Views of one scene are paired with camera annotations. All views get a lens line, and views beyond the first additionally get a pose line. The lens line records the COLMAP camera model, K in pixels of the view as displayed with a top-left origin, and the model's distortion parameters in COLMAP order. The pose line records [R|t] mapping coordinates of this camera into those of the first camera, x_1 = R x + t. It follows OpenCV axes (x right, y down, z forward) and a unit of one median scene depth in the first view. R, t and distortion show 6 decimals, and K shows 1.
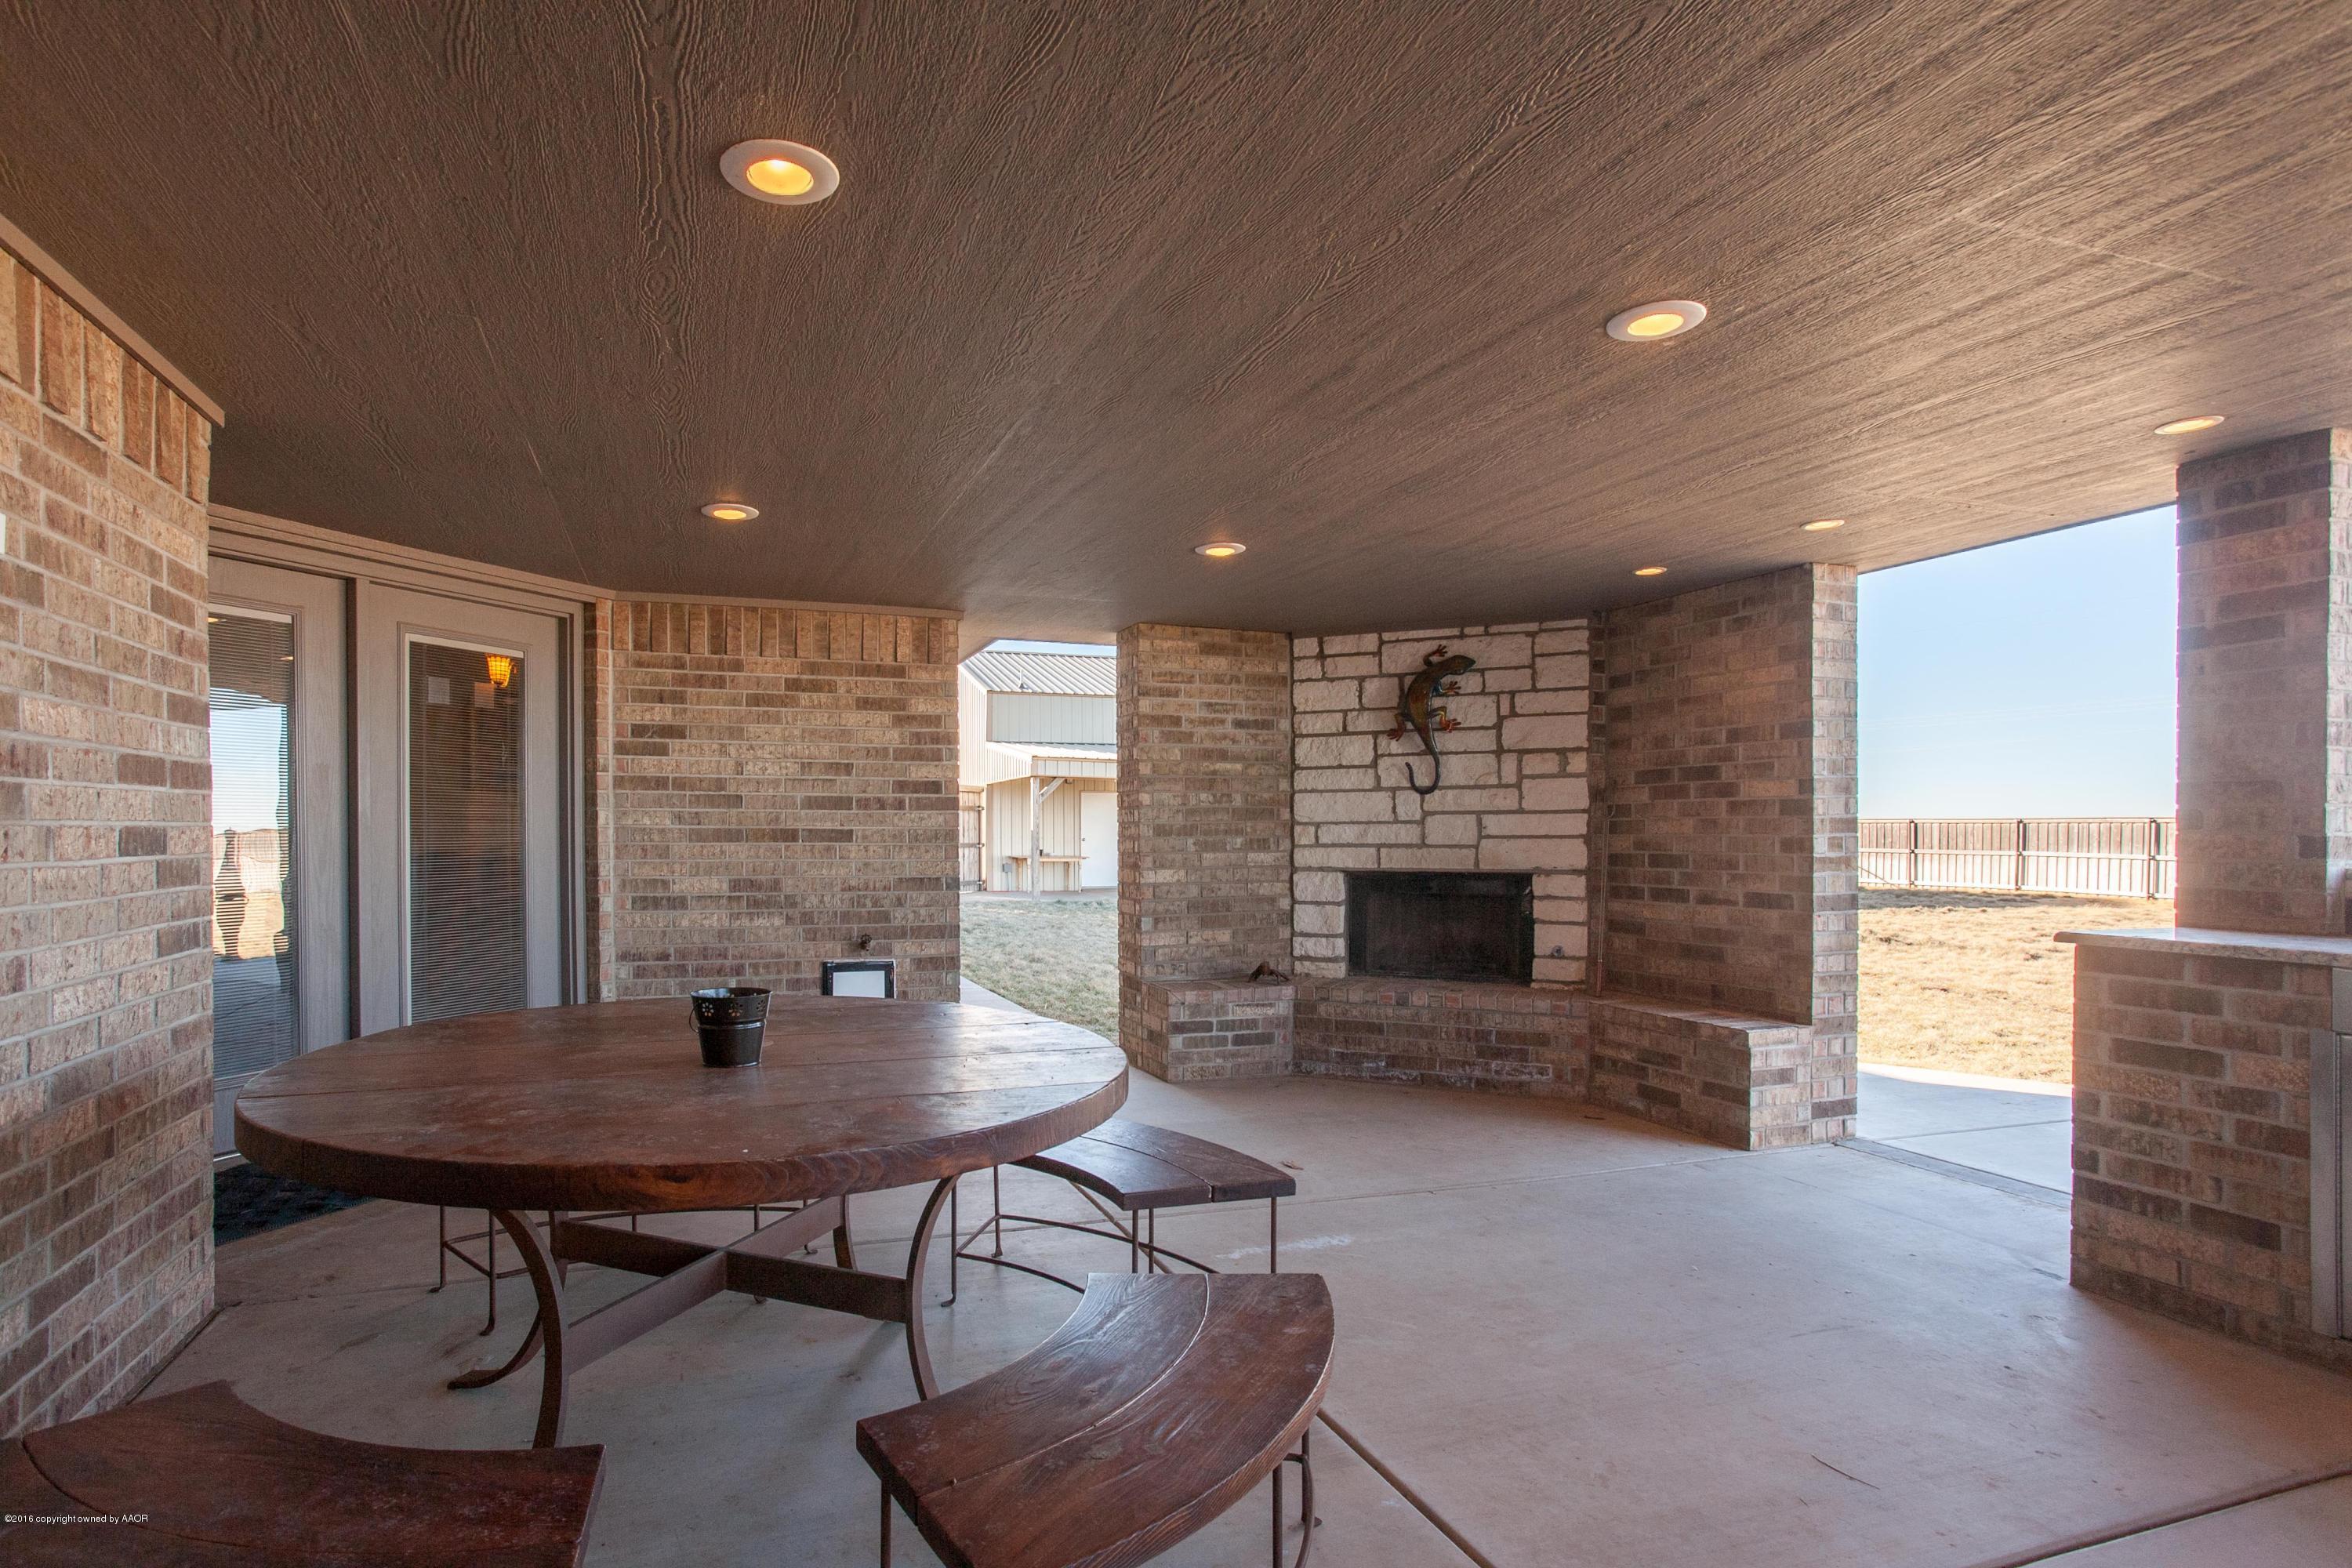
lens RADIAL K [[1159.6, 0, 1169.4], [0, 1159.6, 804.2], [0, 0, 1]] dist [-0.015225, 0.006629]
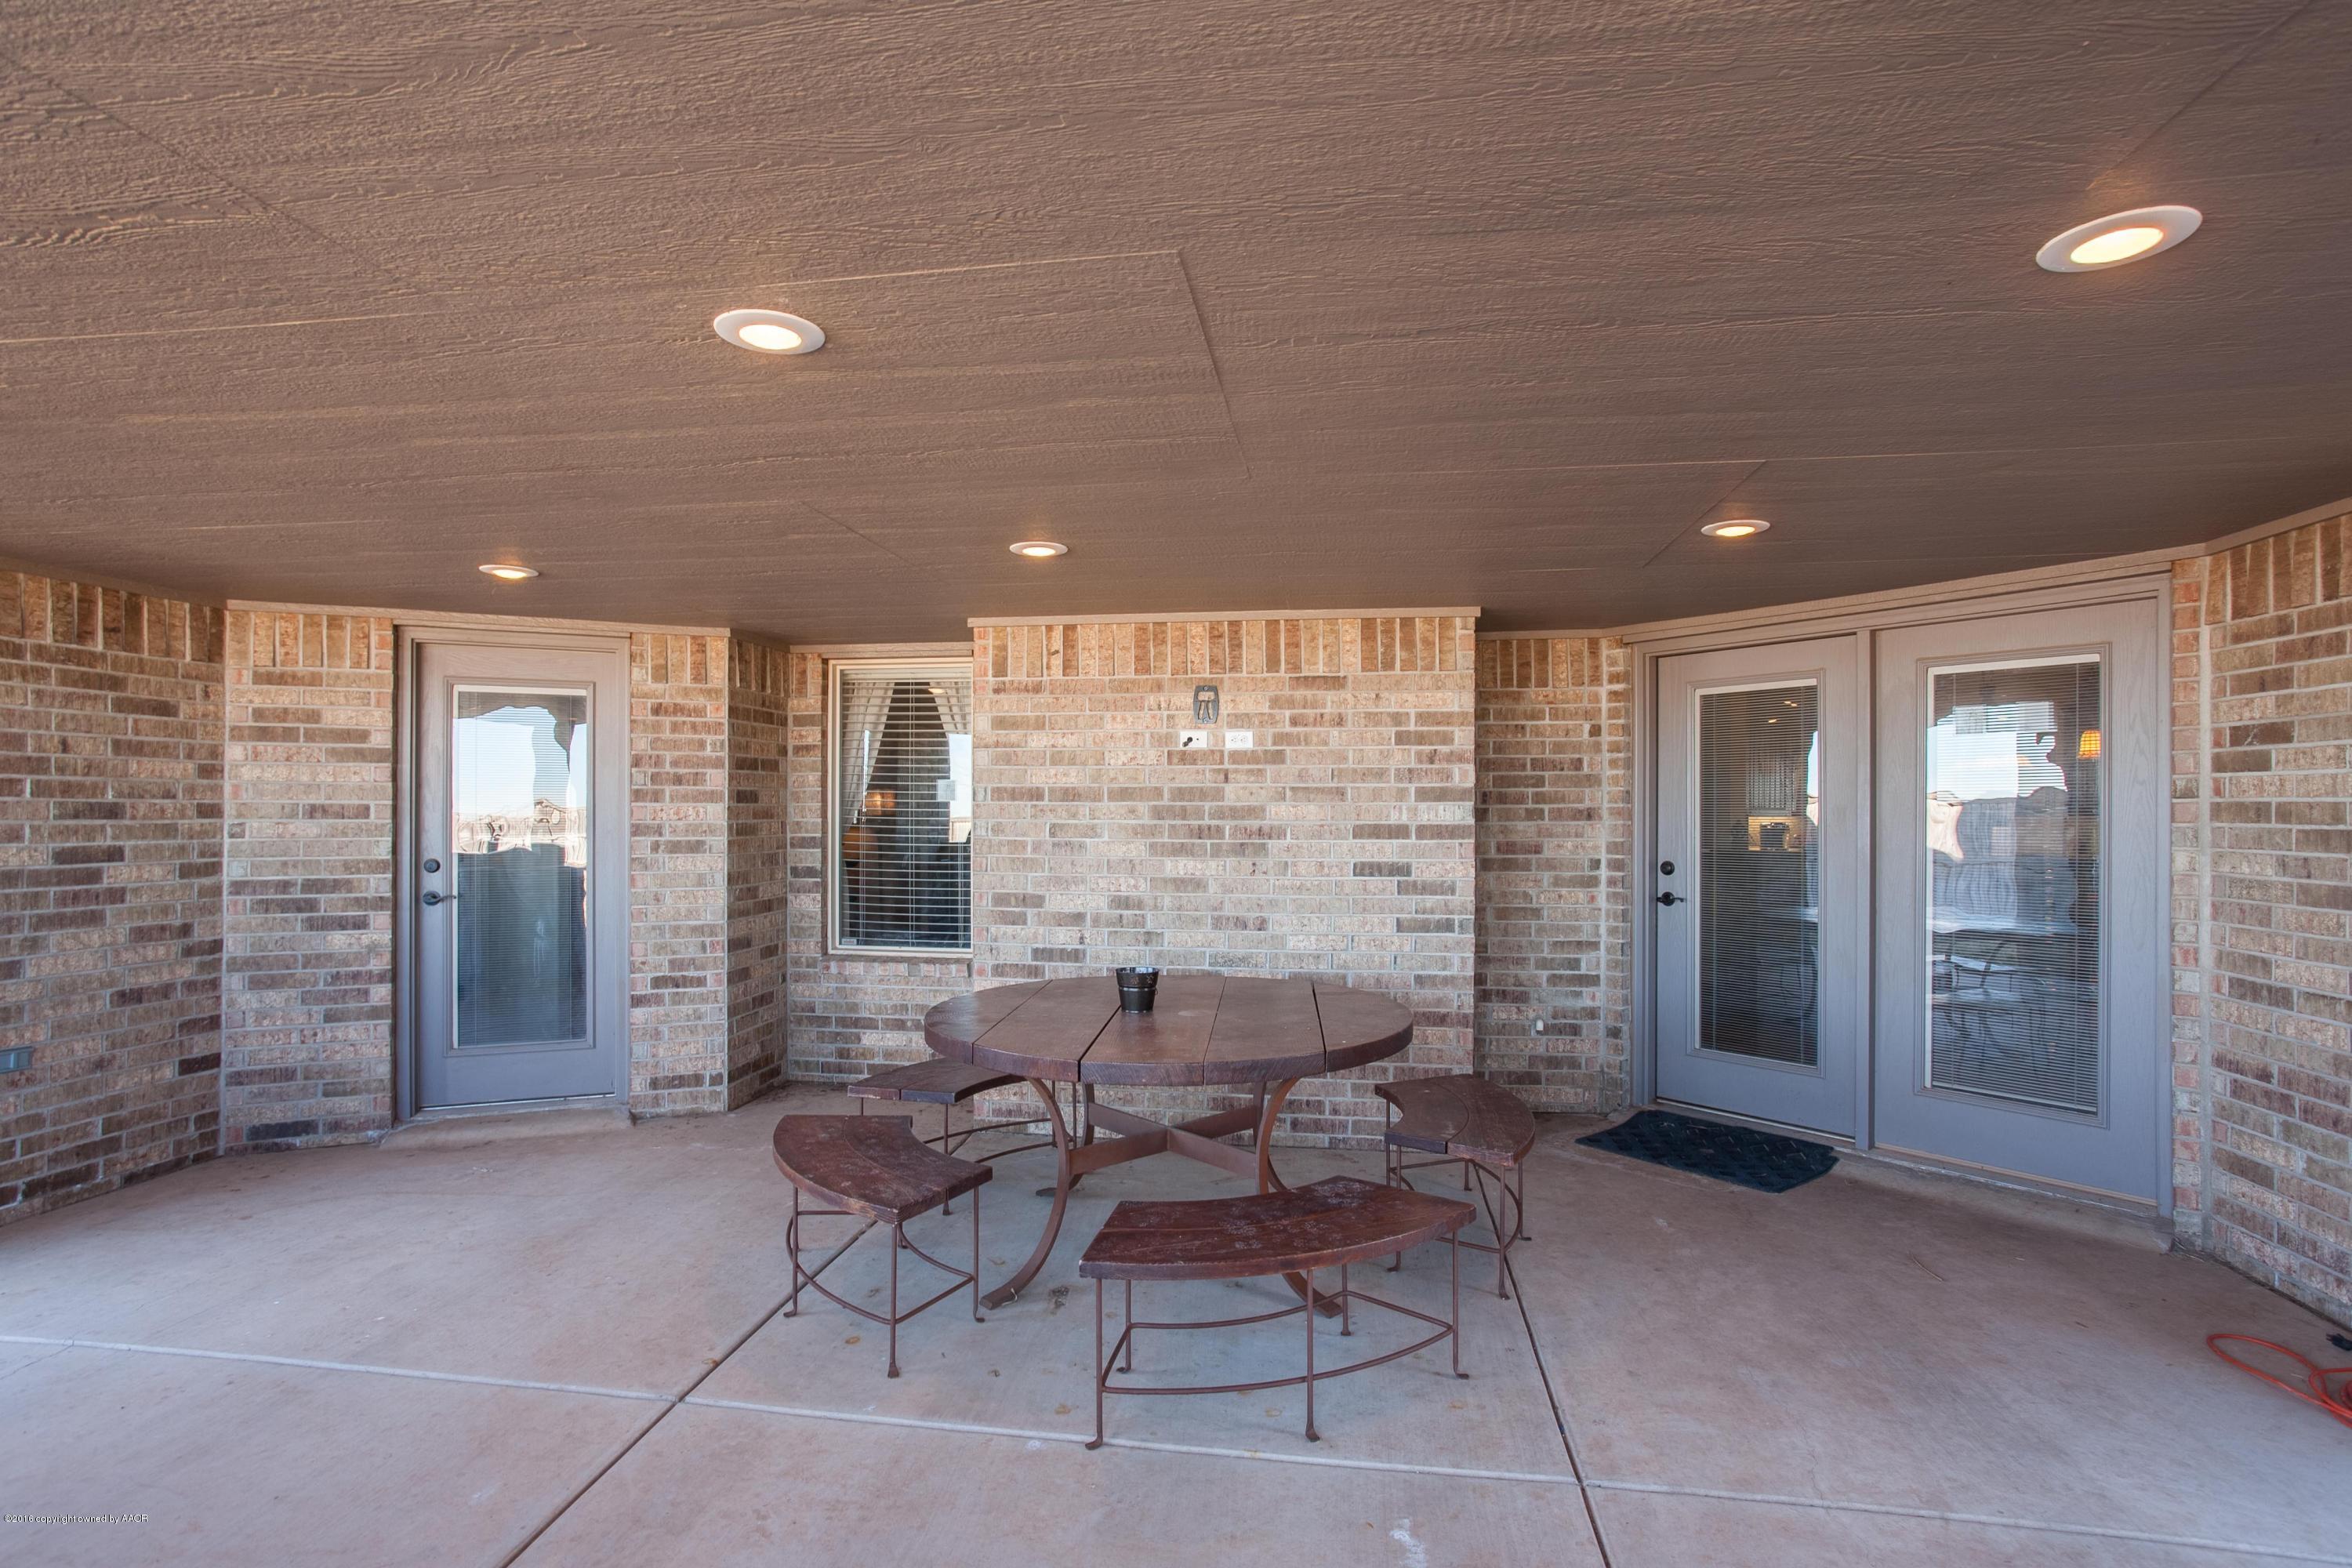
lens RADIAL K [[1159.6, 0, 1170.2], [0, 1159.6, 800.9], [0, 0, 1]] dist [-0.015225, 0.006629]
pose [[-0.532246, -0.011611, -0.846510, 0.451650], [0.005620, 0.999835, -0.017247, -0.016787], [0.846571, -0.013937, -0.532093, 0.821439]]
